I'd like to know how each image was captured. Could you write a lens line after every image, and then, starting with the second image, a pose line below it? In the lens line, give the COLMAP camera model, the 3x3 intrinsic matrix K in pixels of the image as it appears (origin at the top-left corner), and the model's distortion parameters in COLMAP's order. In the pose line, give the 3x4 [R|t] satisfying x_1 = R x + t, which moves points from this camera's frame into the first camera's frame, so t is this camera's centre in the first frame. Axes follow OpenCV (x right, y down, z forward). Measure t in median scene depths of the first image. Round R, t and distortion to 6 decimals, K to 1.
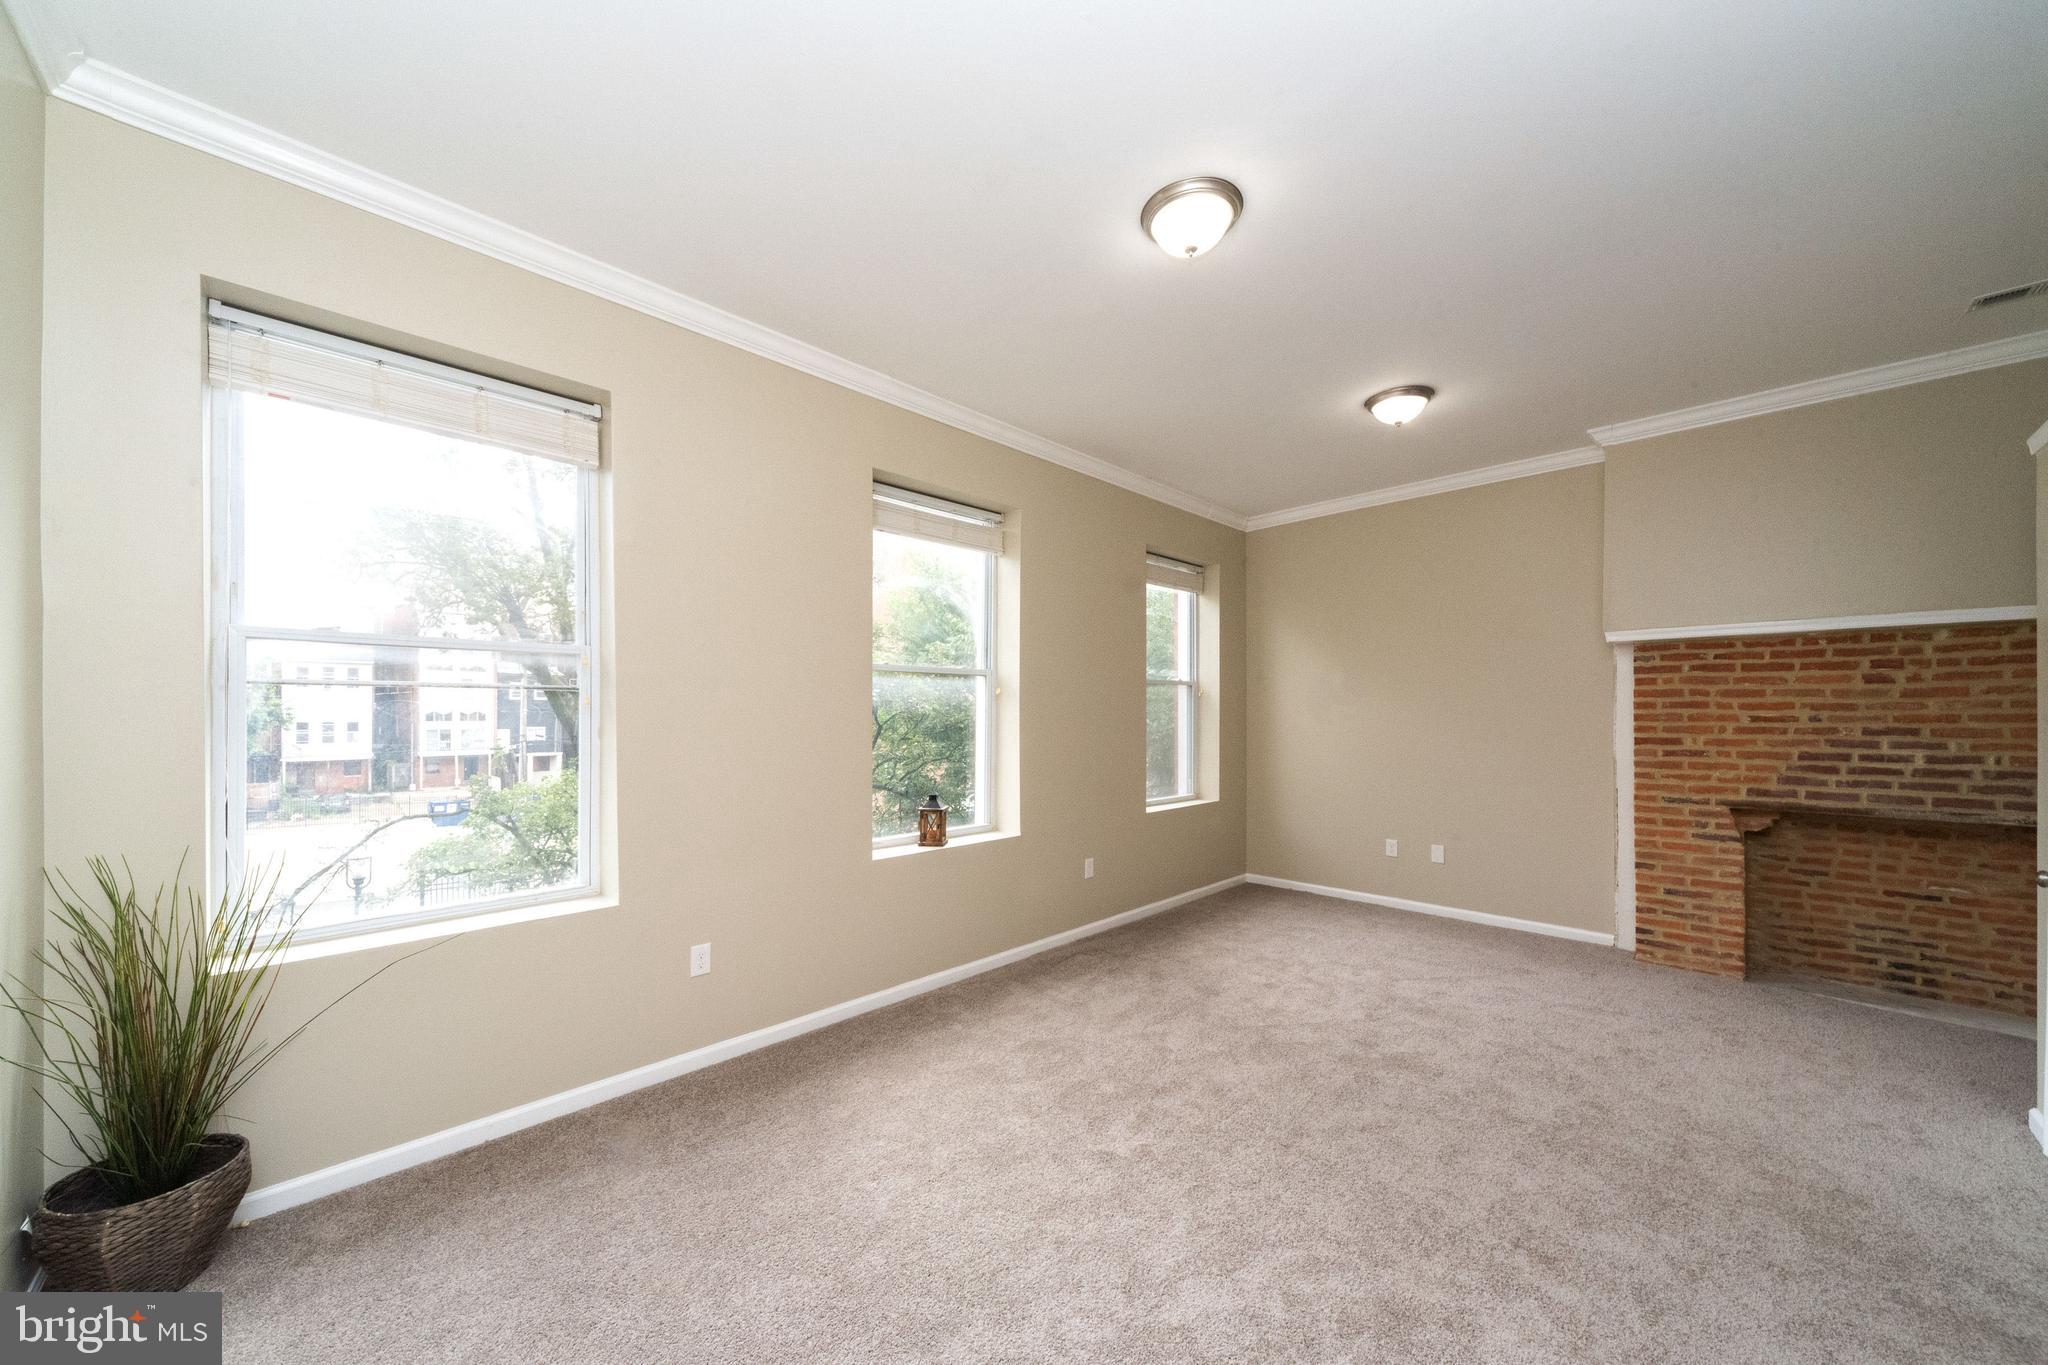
lens RADIAL K [[707.0, 0, 1014.9], [0, 707.0, 729.2], [0, 0, 1]] dist [0.001480, 0.000071]
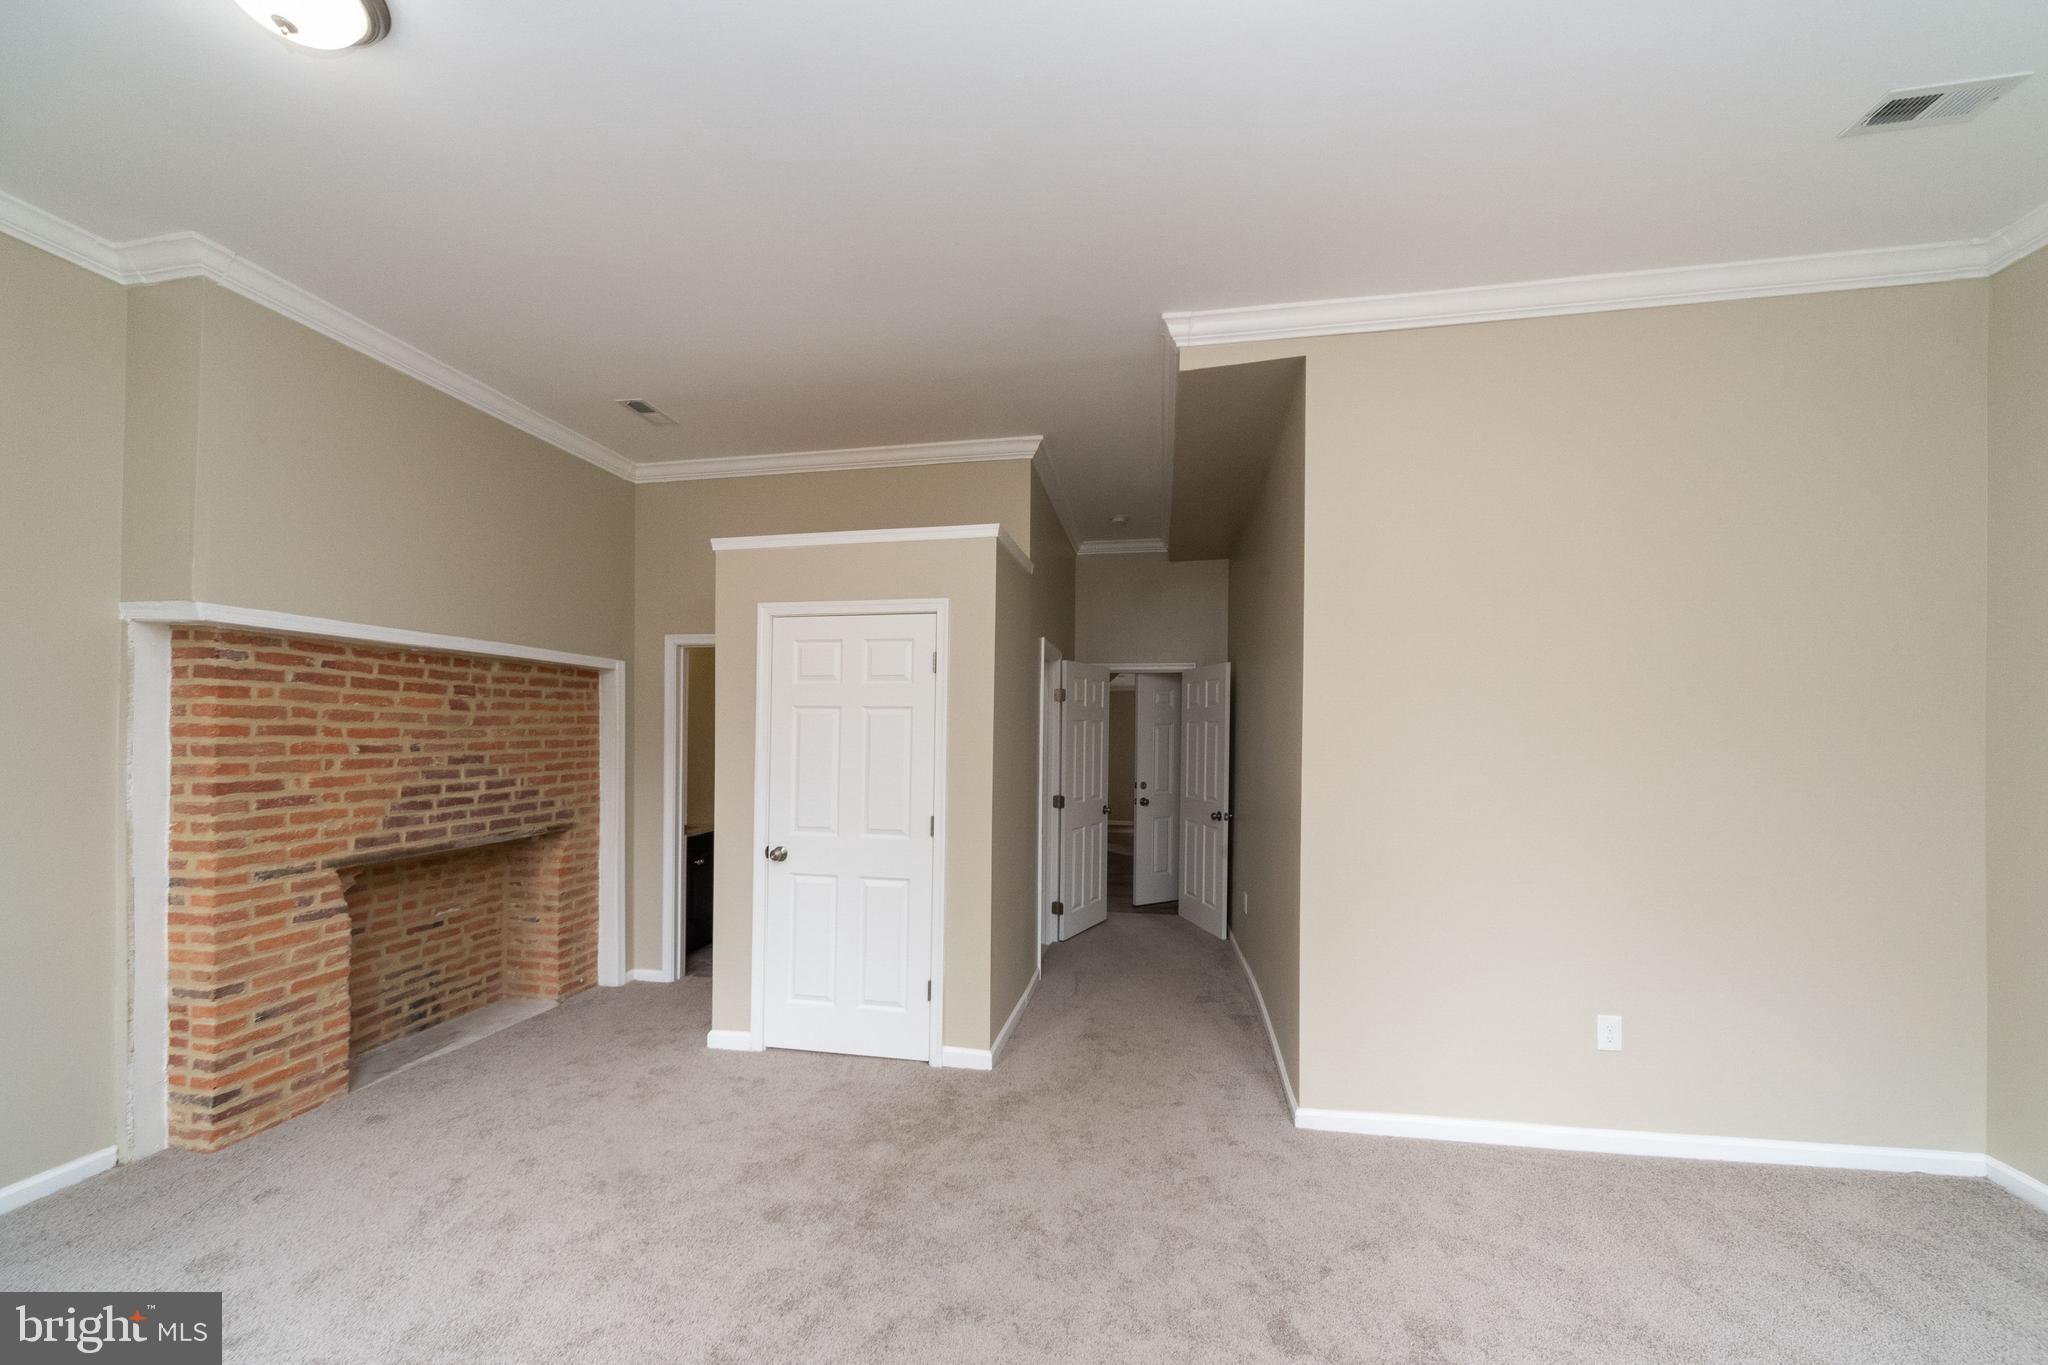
lens RADIAL K [[741.6, 0, 1027.4], [0, 741.6, 736.5], [0, 0, 1]] dist [0.002170, -0.000270]
pose [[-0.584114, -0.002214, 0.811668, -0.046286], [0.019750, 0.999661, 0.016939, -0.027736], [-0.811431, 0.025925, -0.583873, 0.877875]]
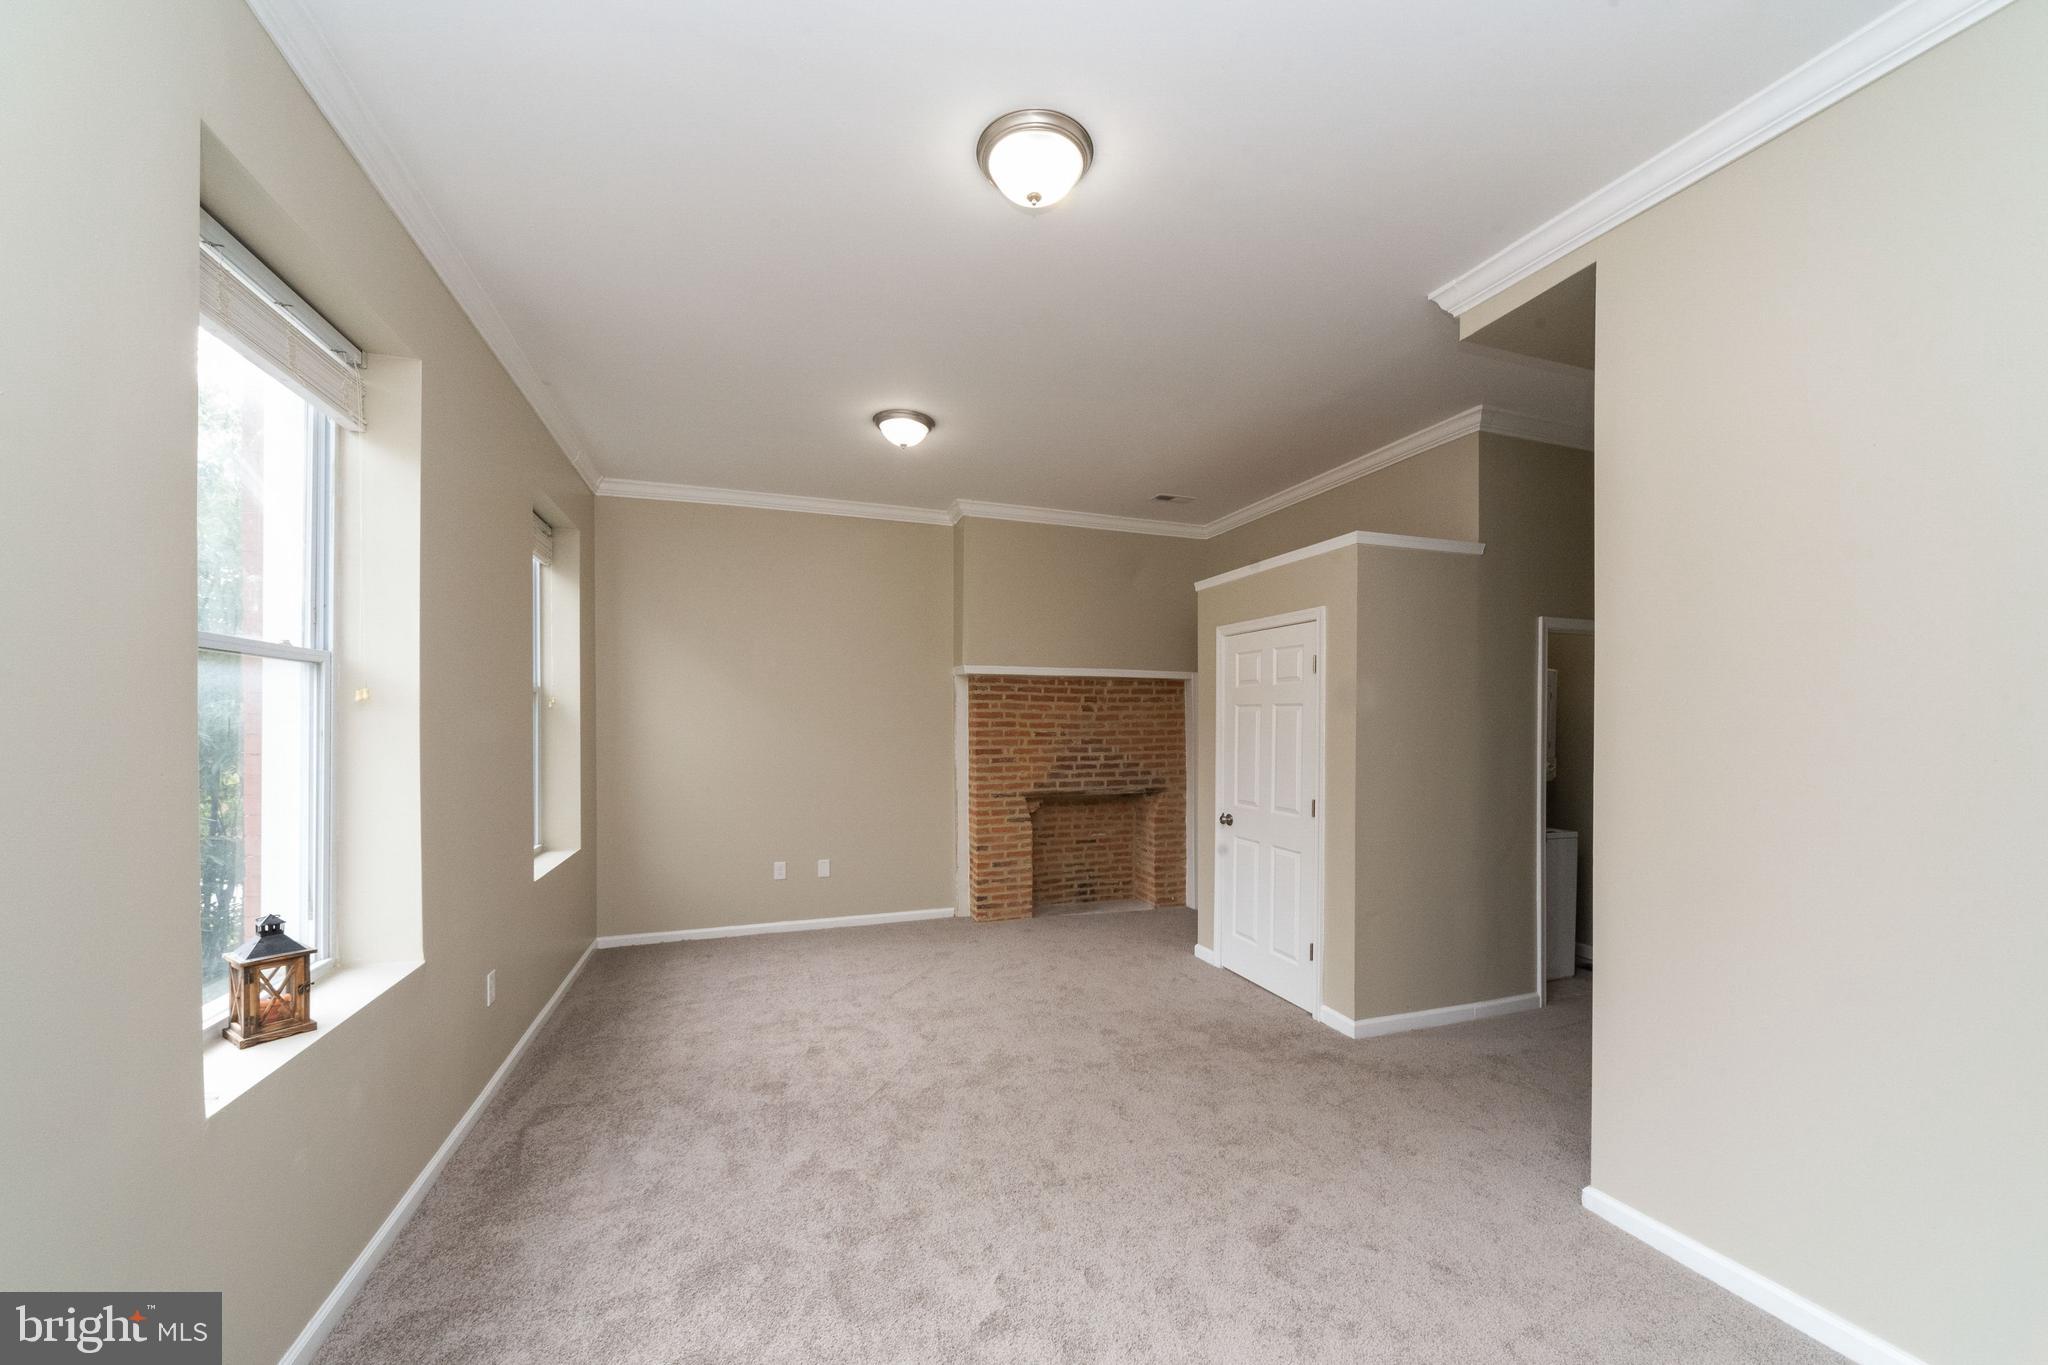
lens RADIAL K [[756.3, 0, 1011.1], [0, 756.3, 743.4], [0, 0, 1]] dist [-0.000926, -0.000117]
pose [[0.429129, -0.022619, 0.902960, -0.361287], [0.020229, 0.999676, 0.015428, -0.020407], [-0.903017, 0.011645, 0.429447, 0.386823]]
